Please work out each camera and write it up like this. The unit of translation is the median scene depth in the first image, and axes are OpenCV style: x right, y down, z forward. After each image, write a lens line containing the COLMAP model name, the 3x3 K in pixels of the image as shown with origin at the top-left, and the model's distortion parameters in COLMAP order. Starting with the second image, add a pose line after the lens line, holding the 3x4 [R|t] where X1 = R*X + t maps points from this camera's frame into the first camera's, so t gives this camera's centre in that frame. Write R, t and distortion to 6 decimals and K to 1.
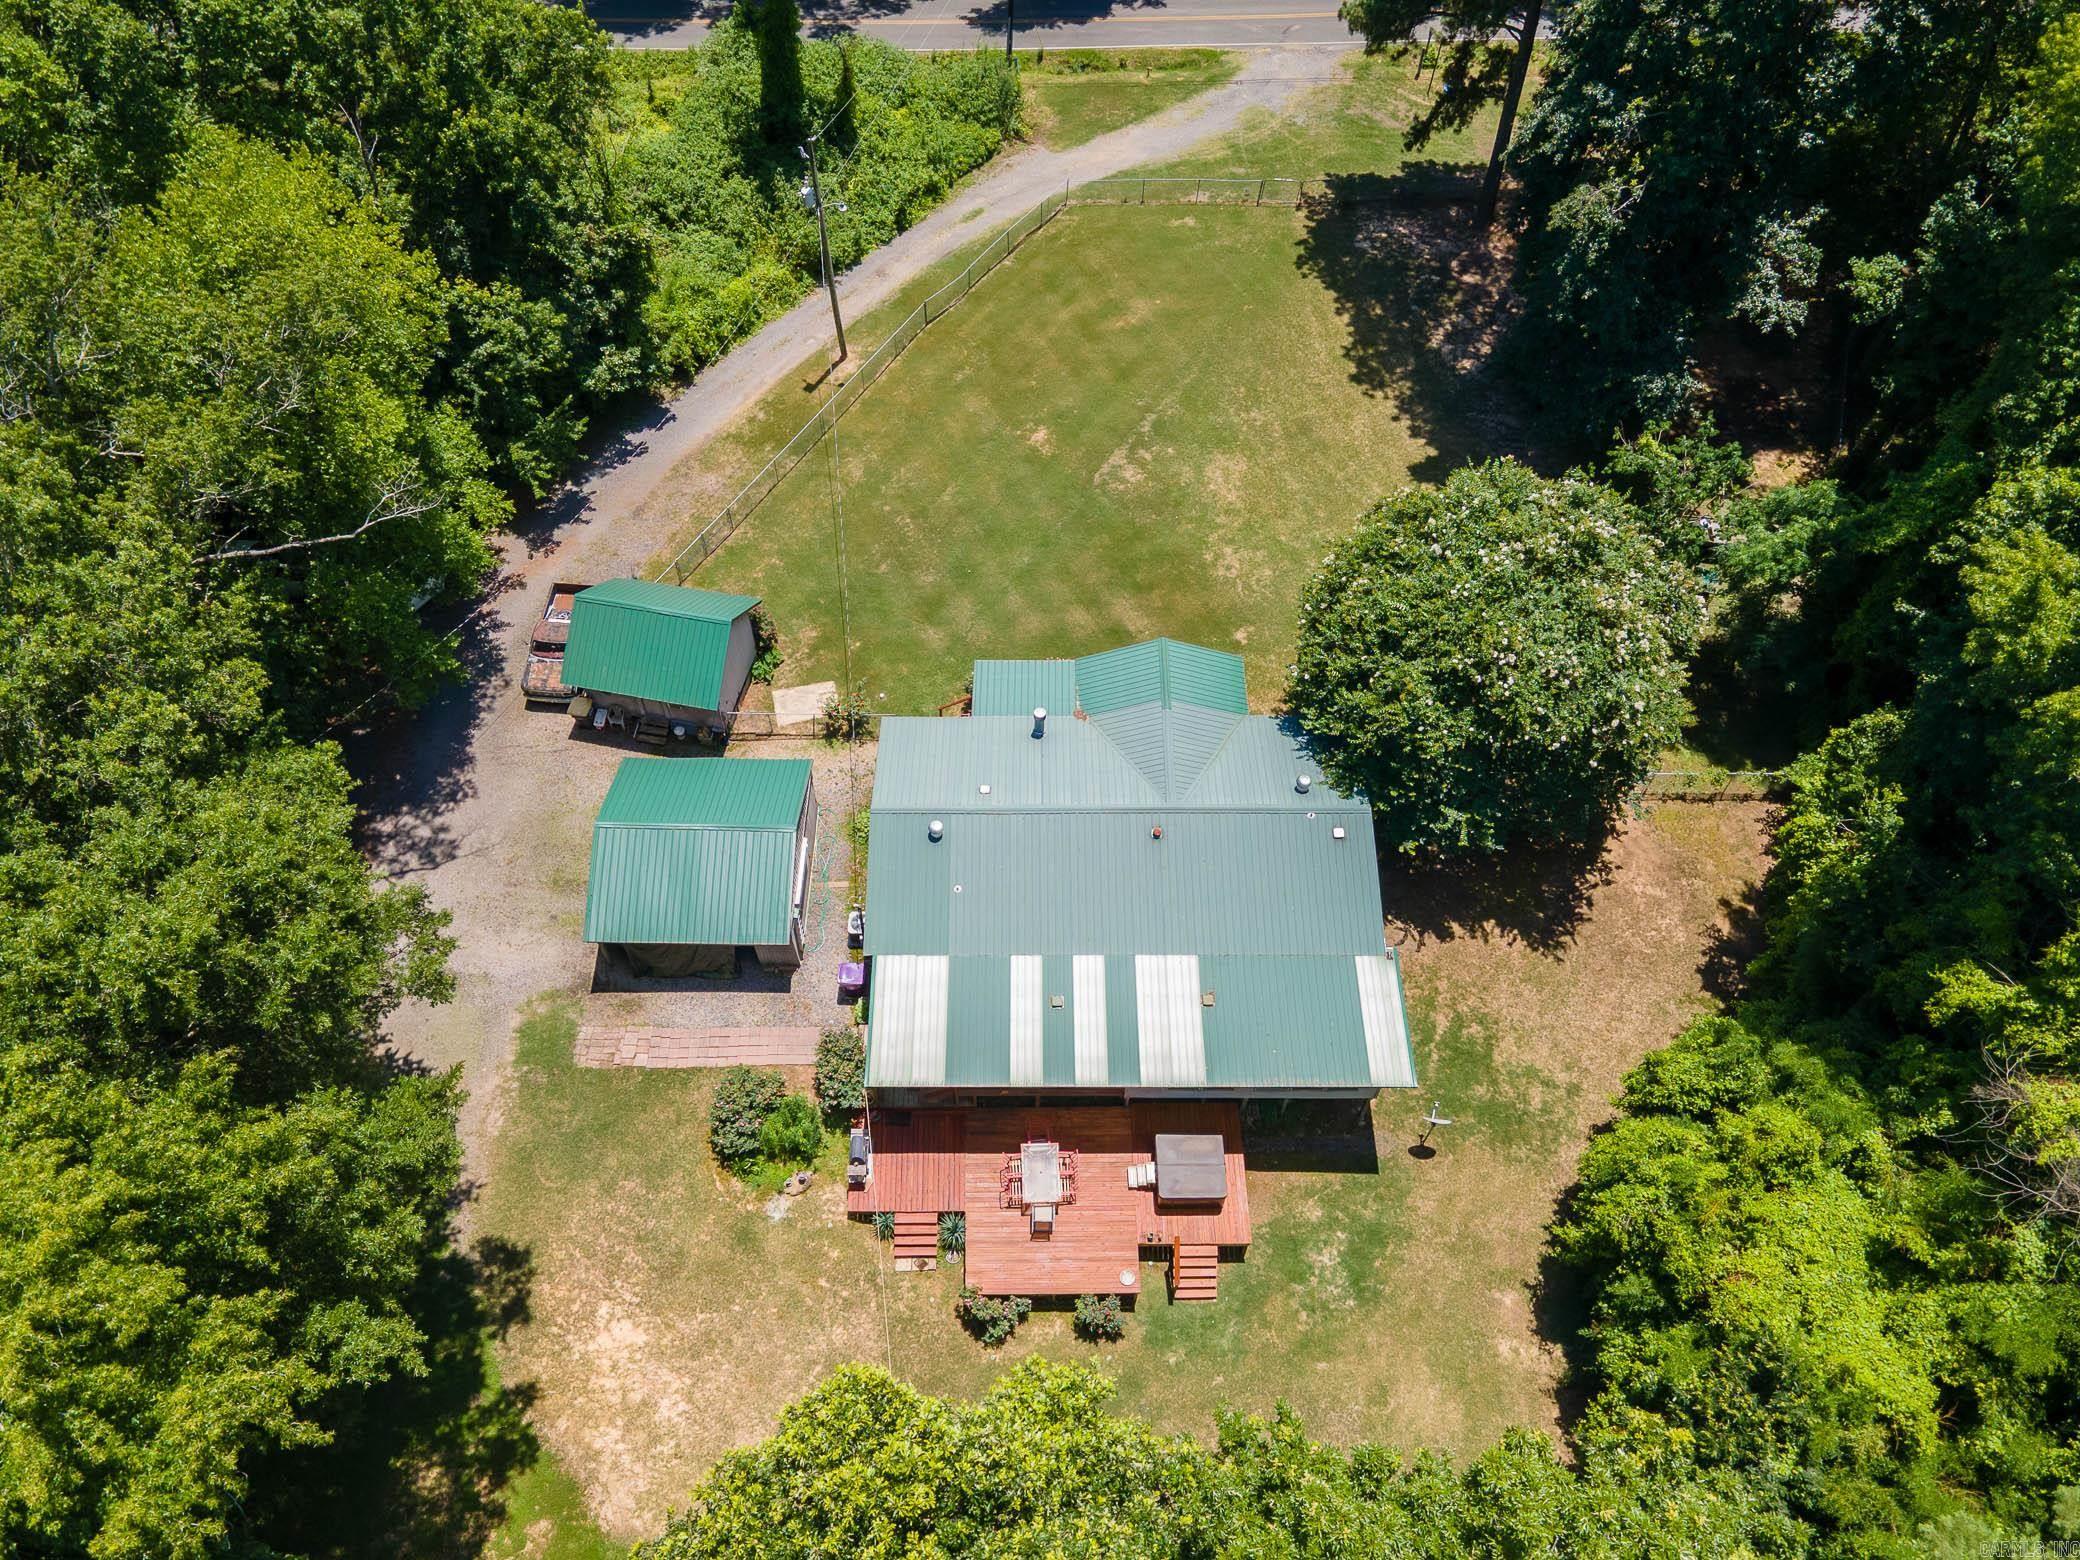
lens RADIAL K [[1515.6, 0, 1027.5], [0, 1515.6, 784.1], [0, 0, 1]] dist [0.028910, 0.050889]
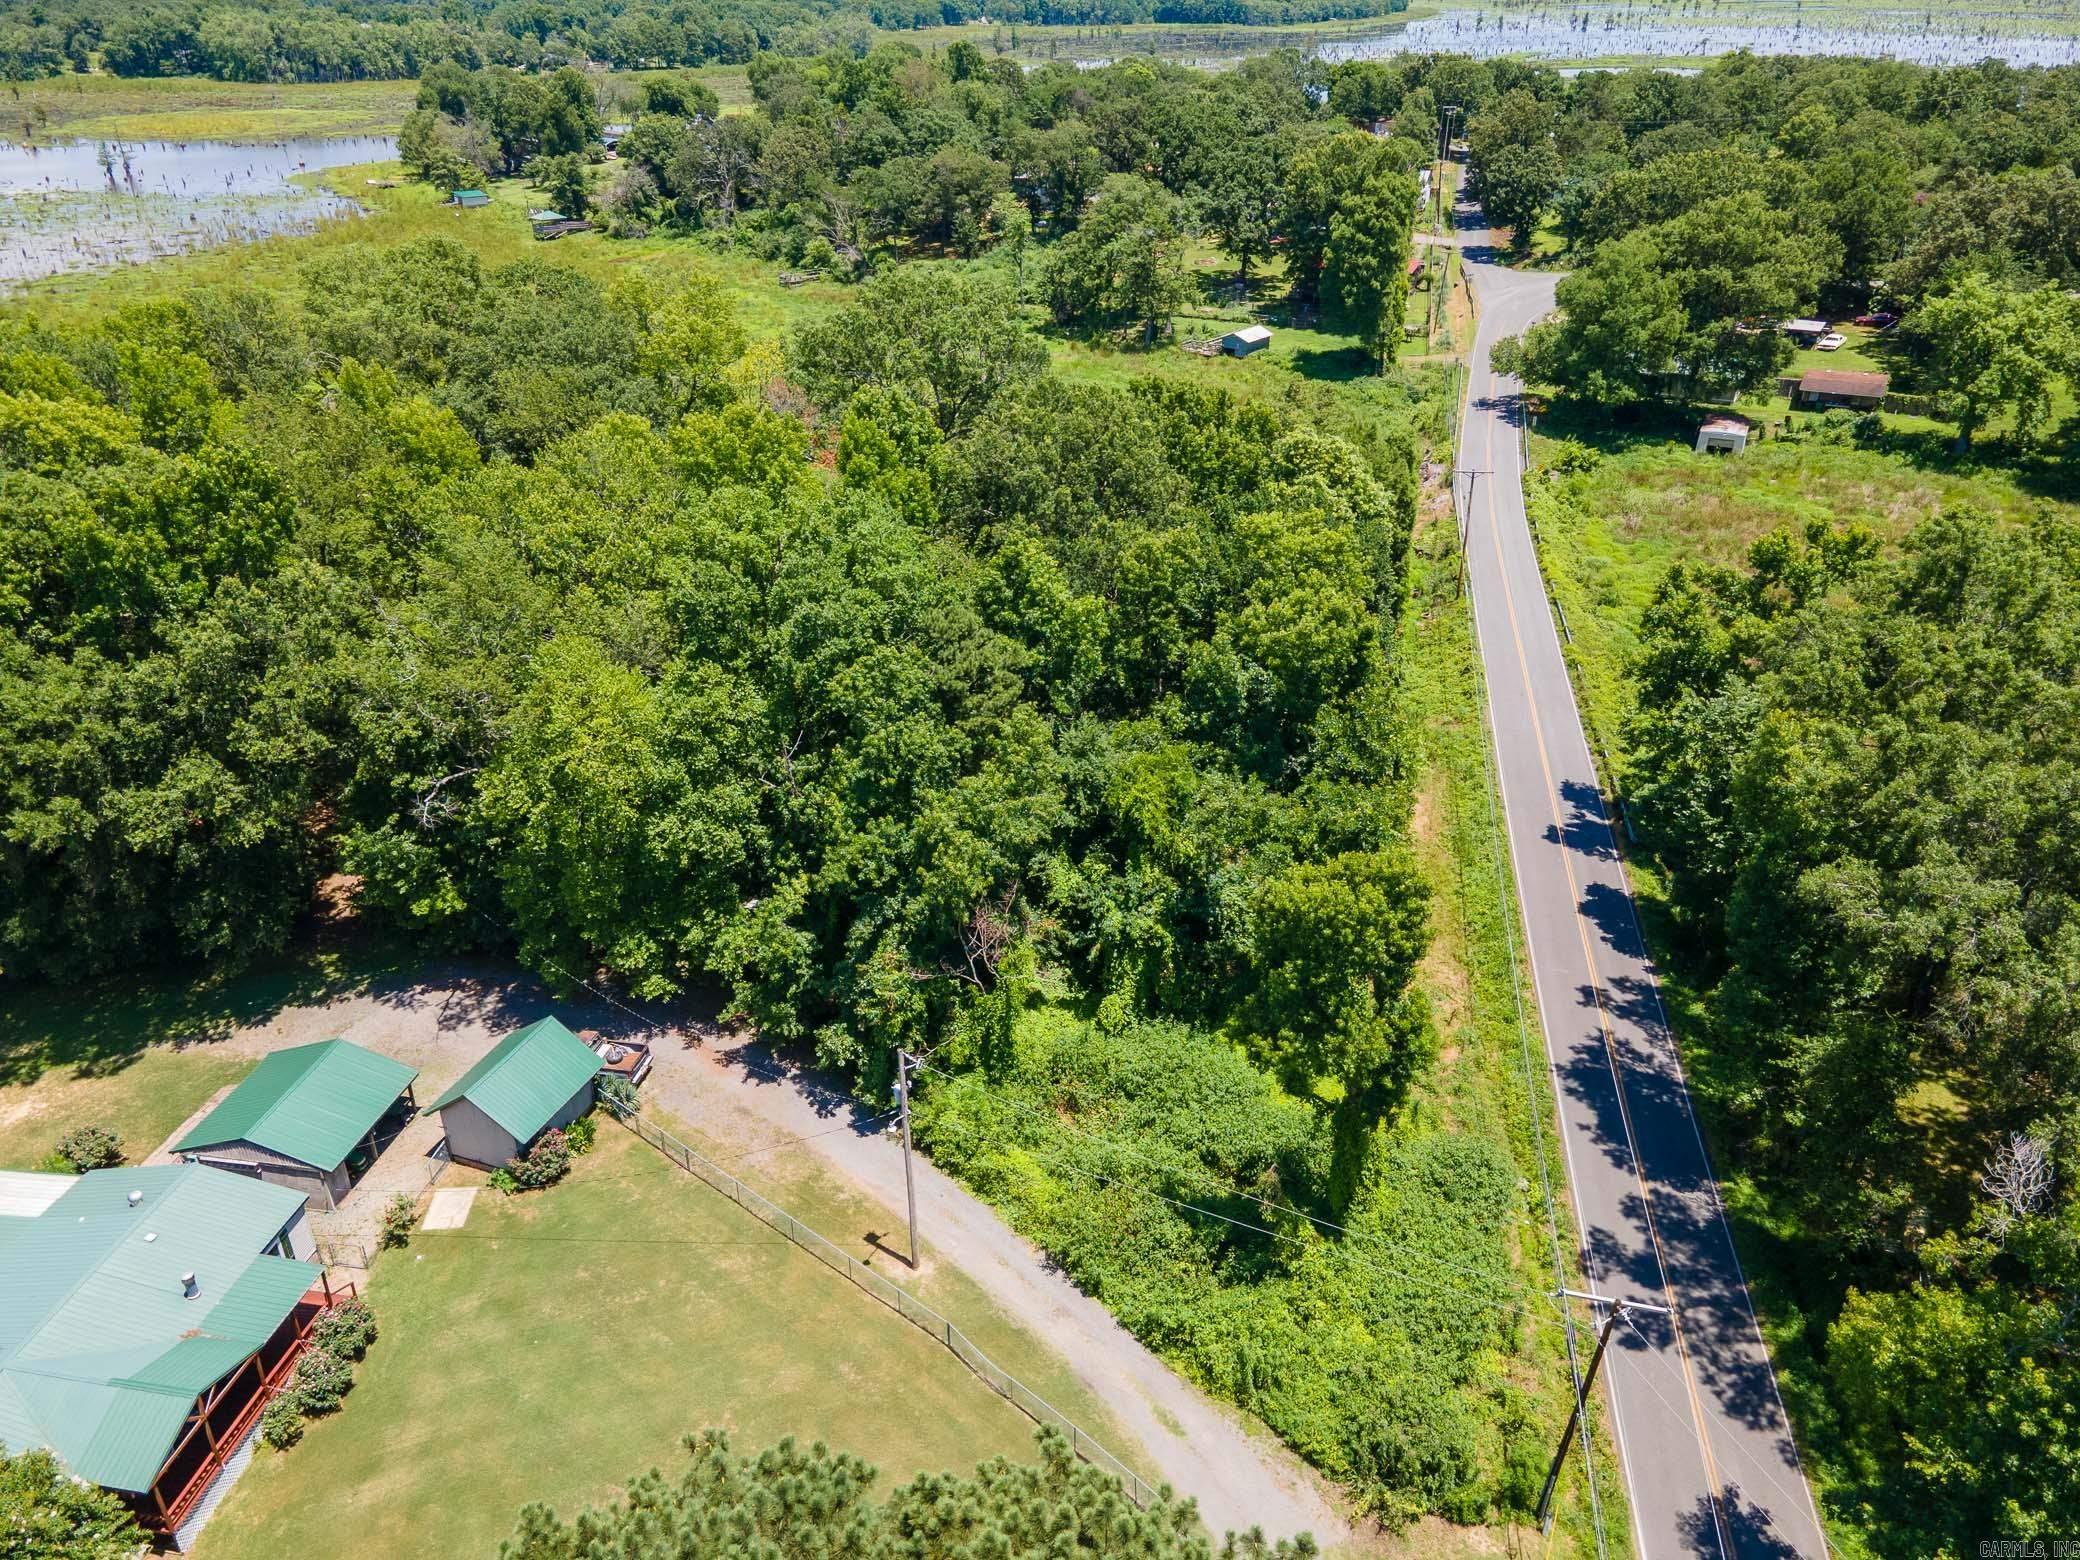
lens RADIAL K [[1515.6, 0, 1027.5], [0, 1515.6, 784.1], [0, 0, 1]] dist [0.028910, 0.050889]
pose [[-0.169623, 0.477588, -0.862055, 0.566107], [-0.790461, 0.456467, 0.408423, -0.928523], [0.588557, 0.750698, 0.300087, 0.622354]]
